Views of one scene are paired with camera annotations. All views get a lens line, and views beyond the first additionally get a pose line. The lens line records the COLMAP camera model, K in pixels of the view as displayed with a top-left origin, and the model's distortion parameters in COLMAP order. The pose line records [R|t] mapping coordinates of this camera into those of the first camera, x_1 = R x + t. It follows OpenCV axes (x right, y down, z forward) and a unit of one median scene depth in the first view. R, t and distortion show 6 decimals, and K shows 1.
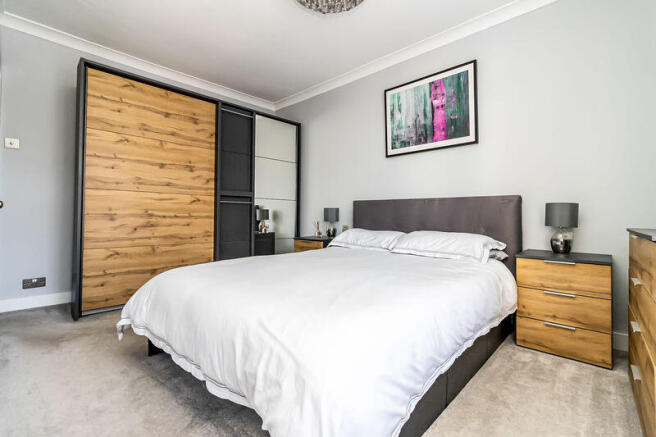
lens RADIAL K [[301.9, 0, 328.3], [0, 301.9, 211.0], [0, 0, 1]] dist [0.013850, -0.005774]
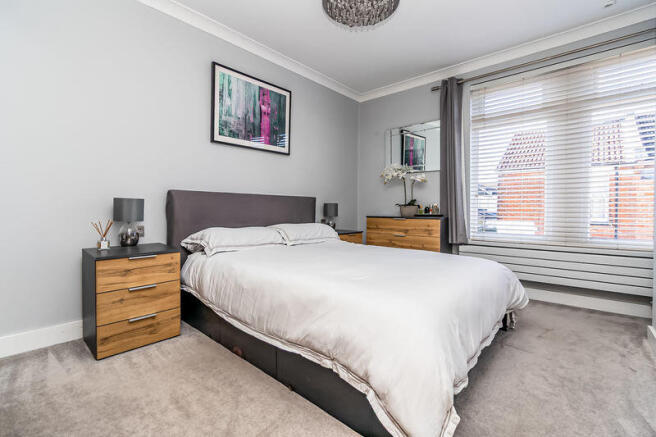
lens RADIAL K [[301.9, 0, 328.3], [0, 301.9, 211.0], [0, 0, 1]] dist [0.013850, -0.005774]
pose [[-0.023962, -0.004125, 0.999704, -0.709580], [-0.012560, 0.999914, 0.003825, 0.008384], [-0.999634, -0.012464, -0.024012, 0.745312]]
